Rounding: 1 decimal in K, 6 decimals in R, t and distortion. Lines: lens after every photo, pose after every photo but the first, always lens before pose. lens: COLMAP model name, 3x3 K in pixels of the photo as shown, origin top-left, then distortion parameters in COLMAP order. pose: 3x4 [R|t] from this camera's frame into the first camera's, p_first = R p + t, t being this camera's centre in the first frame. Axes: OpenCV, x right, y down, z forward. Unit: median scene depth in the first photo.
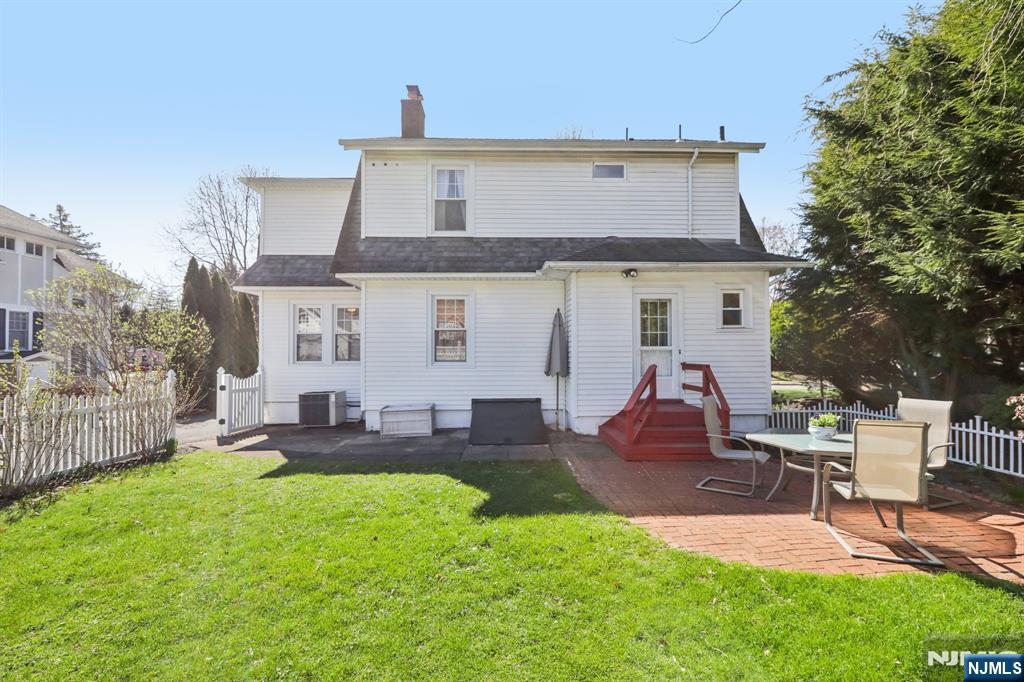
lens RADIAL K [[466.2, 0, 512.0], [0, 466.2, 341.0], [0, 0, 1]] dist [0.001909, 0.000269]
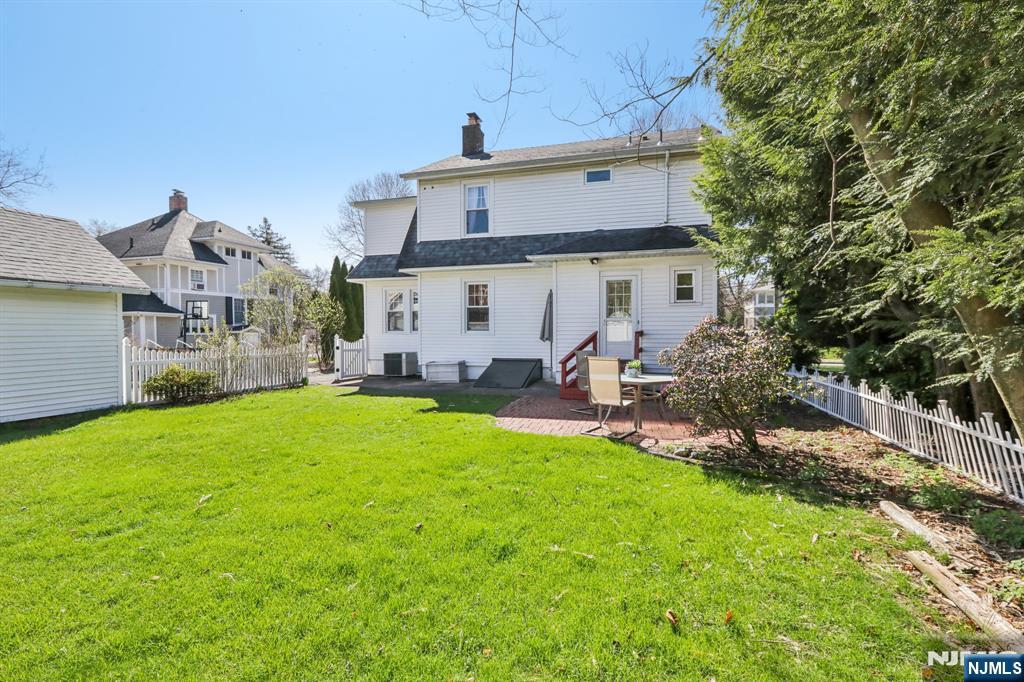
lens RADIAL K [[480.8, 0, 512.0], [0, 480.8, 341.0], [0, 0, 1]] dist [0.002764, 0.000149]
pose [[0.949856, 0.008743, -0.312566, 0.396819], [0.005301, 0.999015, 0.044053, 0.012976], [0.312643, -0.043502, 0.948874, -0.293773]]
